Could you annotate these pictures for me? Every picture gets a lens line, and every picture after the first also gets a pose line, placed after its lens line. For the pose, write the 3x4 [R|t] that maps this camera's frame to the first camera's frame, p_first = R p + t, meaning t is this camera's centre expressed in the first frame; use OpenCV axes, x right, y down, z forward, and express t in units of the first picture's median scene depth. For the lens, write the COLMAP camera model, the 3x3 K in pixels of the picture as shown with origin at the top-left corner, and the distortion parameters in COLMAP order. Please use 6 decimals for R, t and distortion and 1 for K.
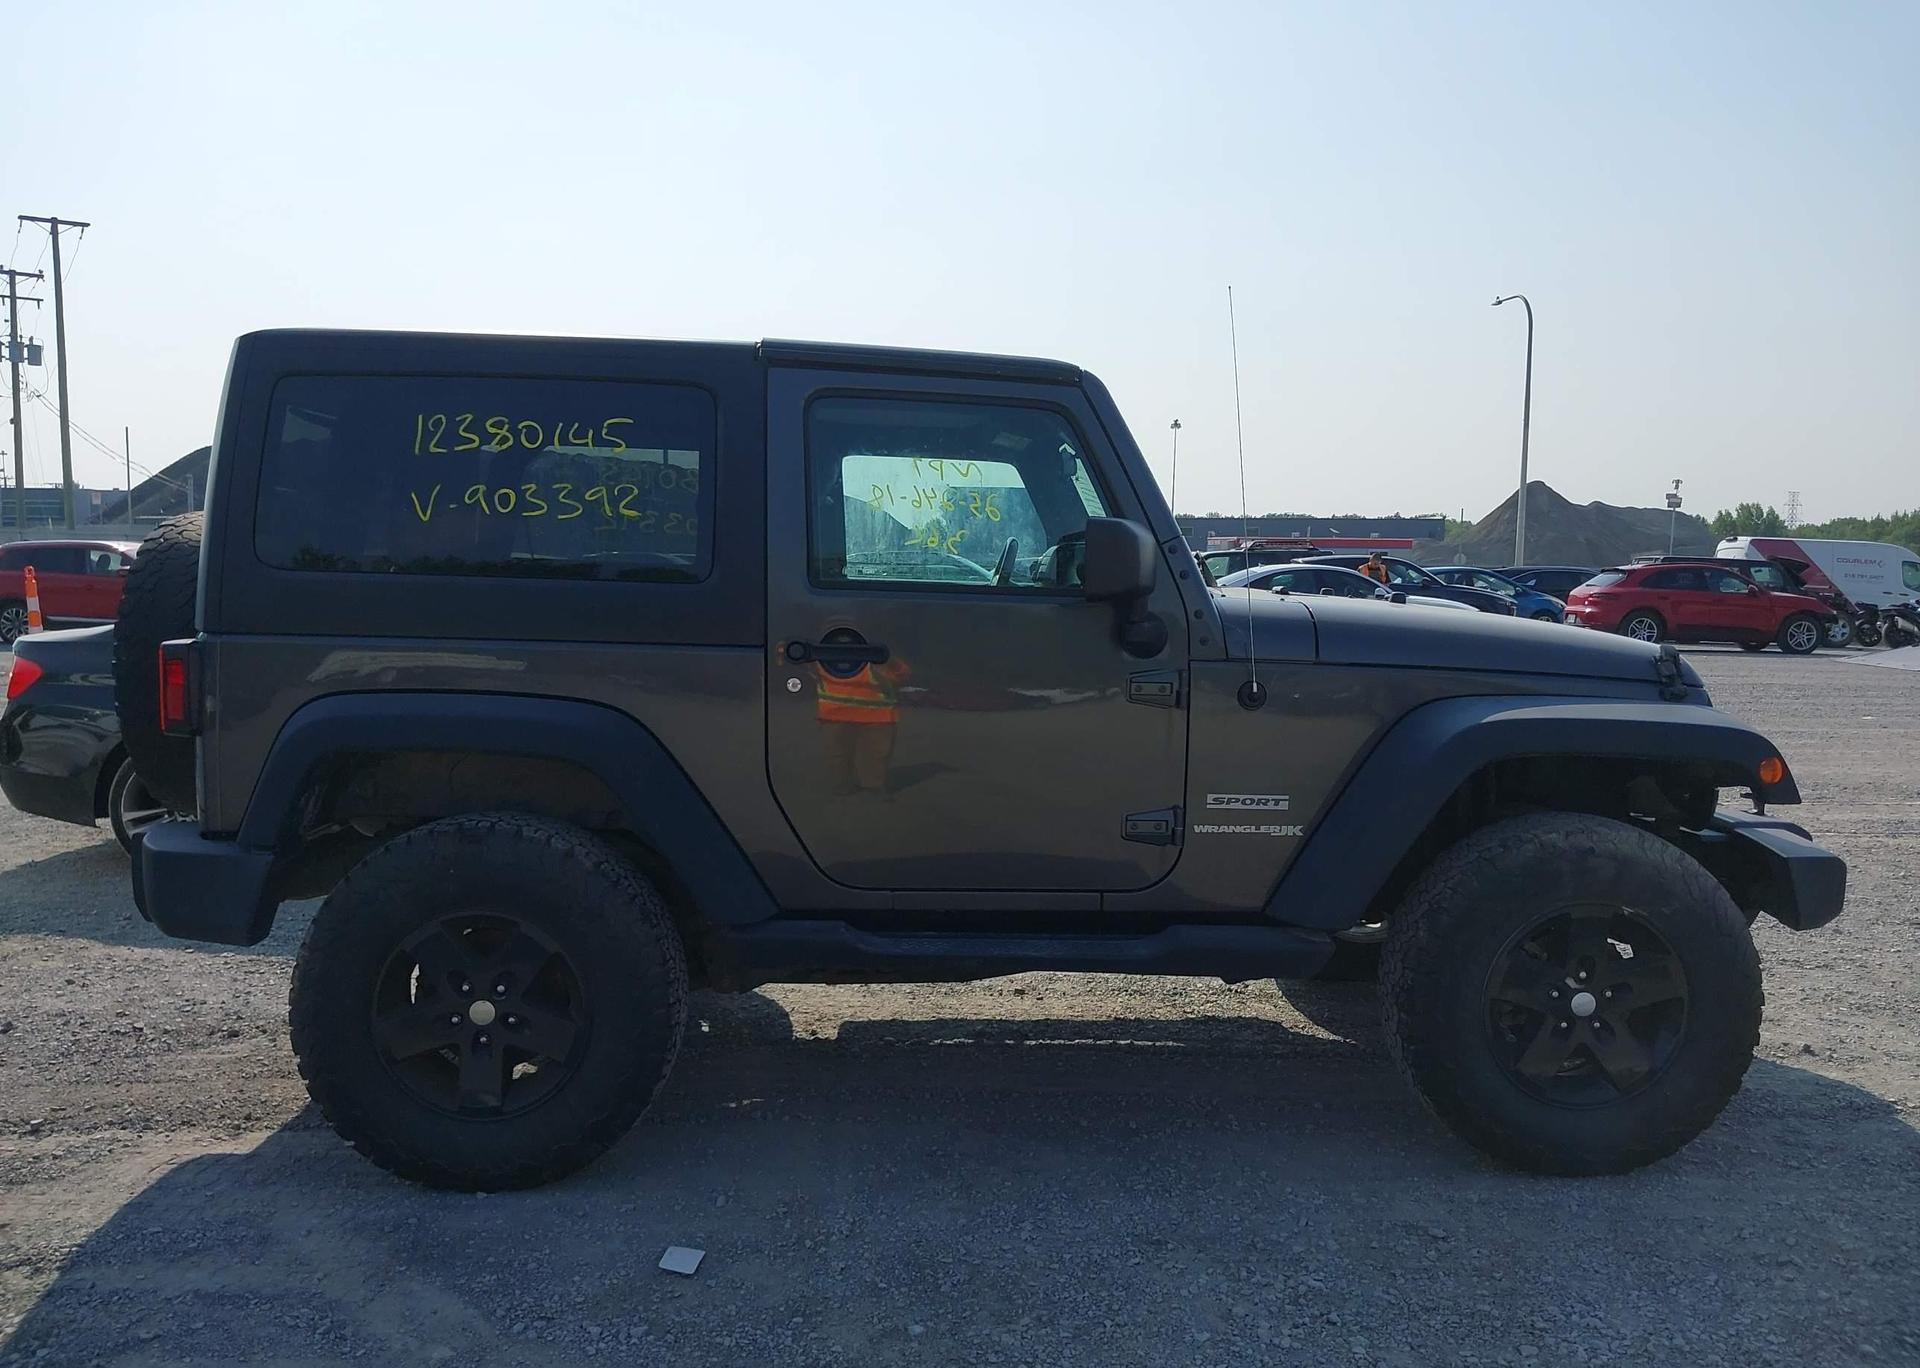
lens RADIAL K [[1521.2, 0, 958.2], [0, 1521.2, 671.0], [0, 0, 1]] dist [0.038331, -0.054037]
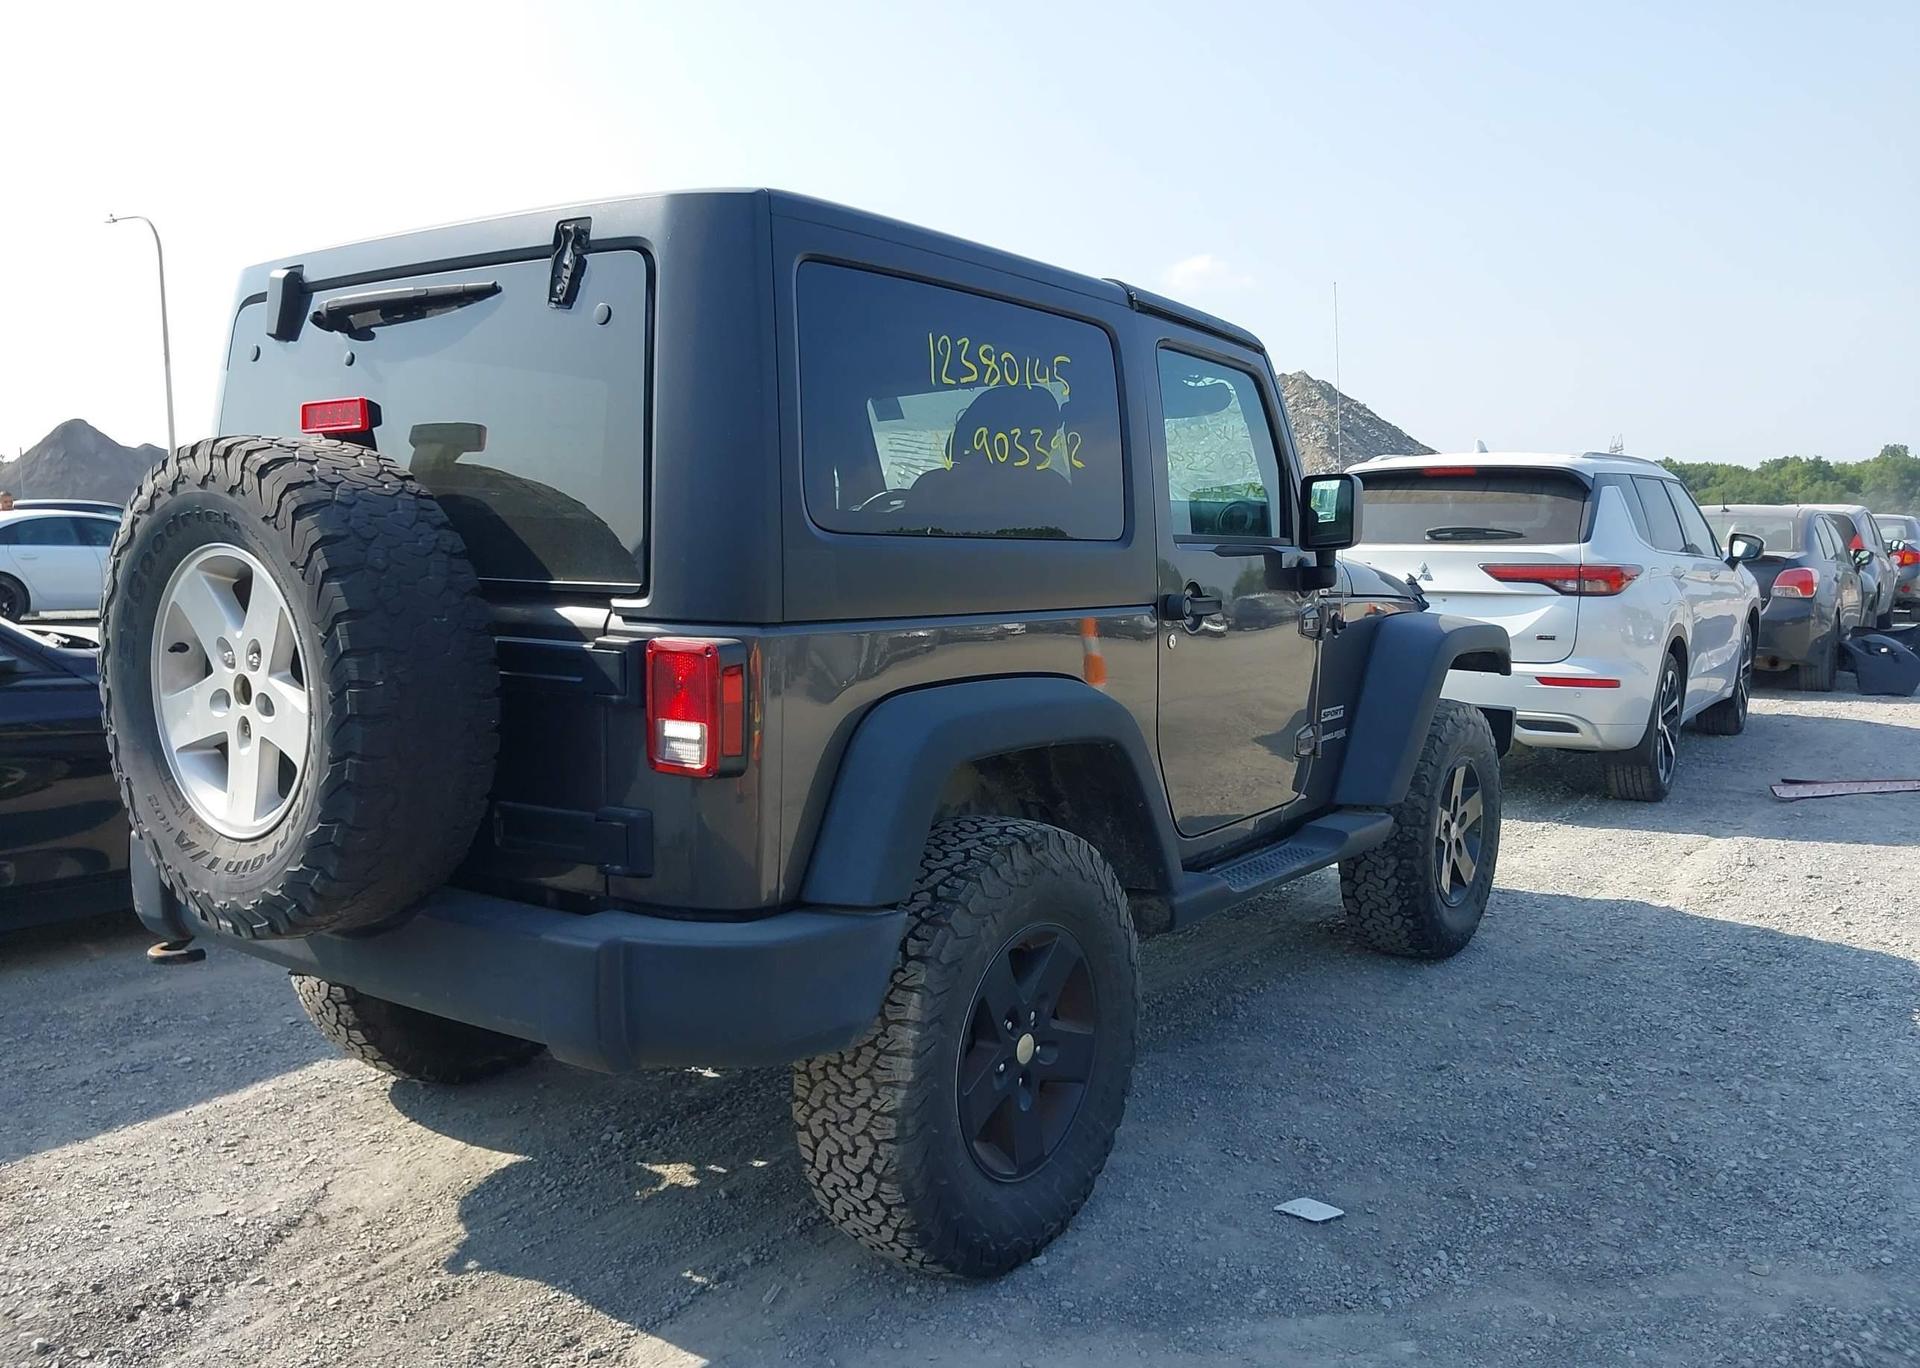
lens RADIAL K [[1521.2, 0, 970.0], [0, 1521.2, 699.9], [0, 0, 1]] dist [0.038331, -0.054037]
pose [[0.615715, -0.101196, 0.781443, -0.971297], [0.058956, 0.994856, 0.082380, -0.043755], [-0.785760, -0.004652, 0.618514, 0.497597]]
